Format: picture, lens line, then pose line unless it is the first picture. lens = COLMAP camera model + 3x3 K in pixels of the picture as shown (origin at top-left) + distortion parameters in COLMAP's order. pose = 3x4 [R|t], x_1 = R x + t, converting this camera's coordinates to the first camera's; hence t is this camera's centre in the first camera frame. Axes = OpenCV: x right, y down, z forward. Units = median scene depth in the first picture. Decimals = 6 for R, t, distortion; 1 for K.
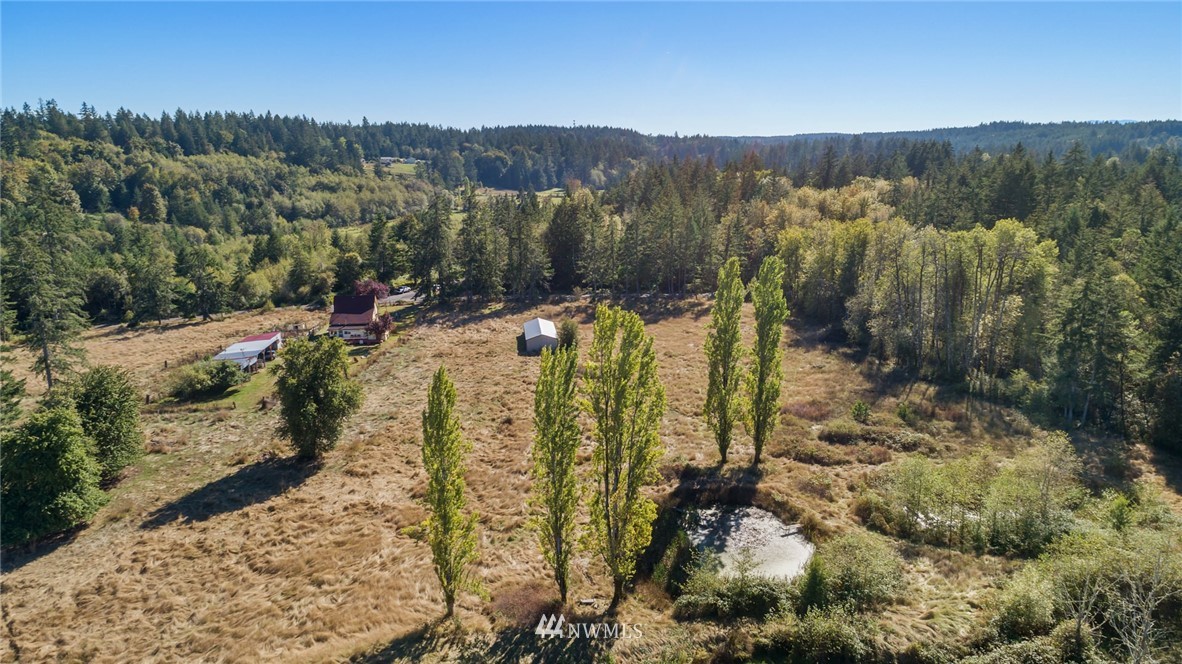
lens RADIAL K [[793.1, 0, 594.2], [0, 793.1, 336.1], [0, 0, 1]] dist [0.183862, -0.177990]
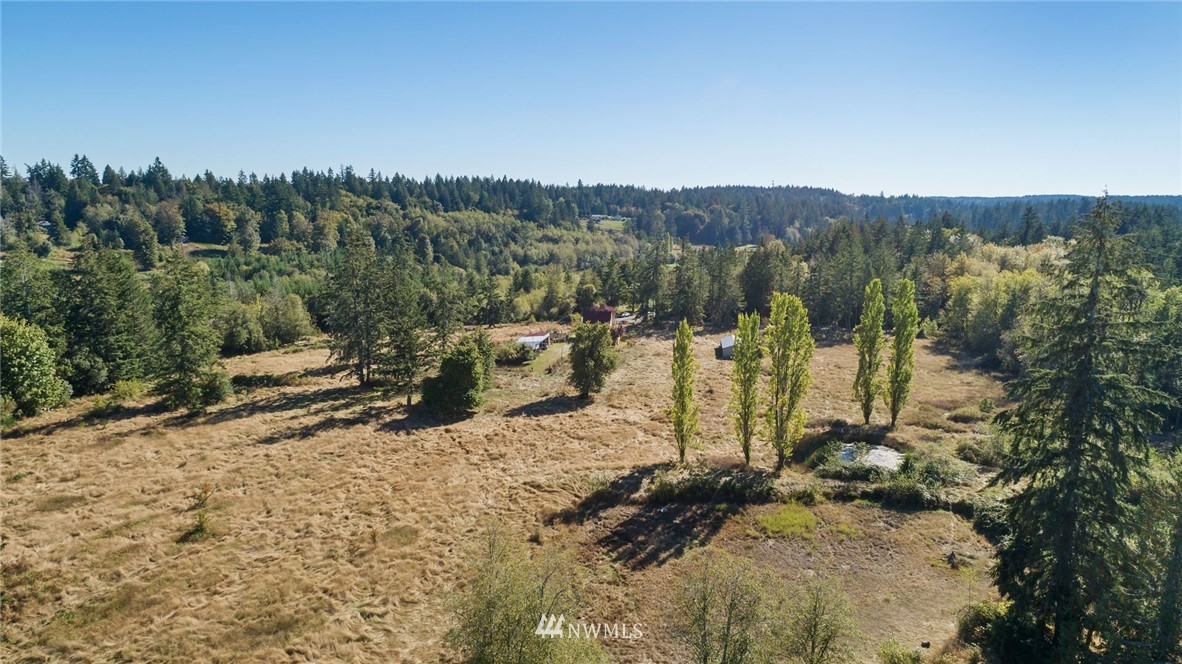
lens RADIAL K [[793.1, 0, 594.2], [0, 793.1, 336.1], [0, 0, 1]] dist [0.183862, -0.177990]
pose [[0.971489, 0.054317, -0.230777, 0.004535], [-0.070417, 0.995583, -0.062104, 0.035140], [0.226384, 0.076584, 0.971023, -0.141045]]
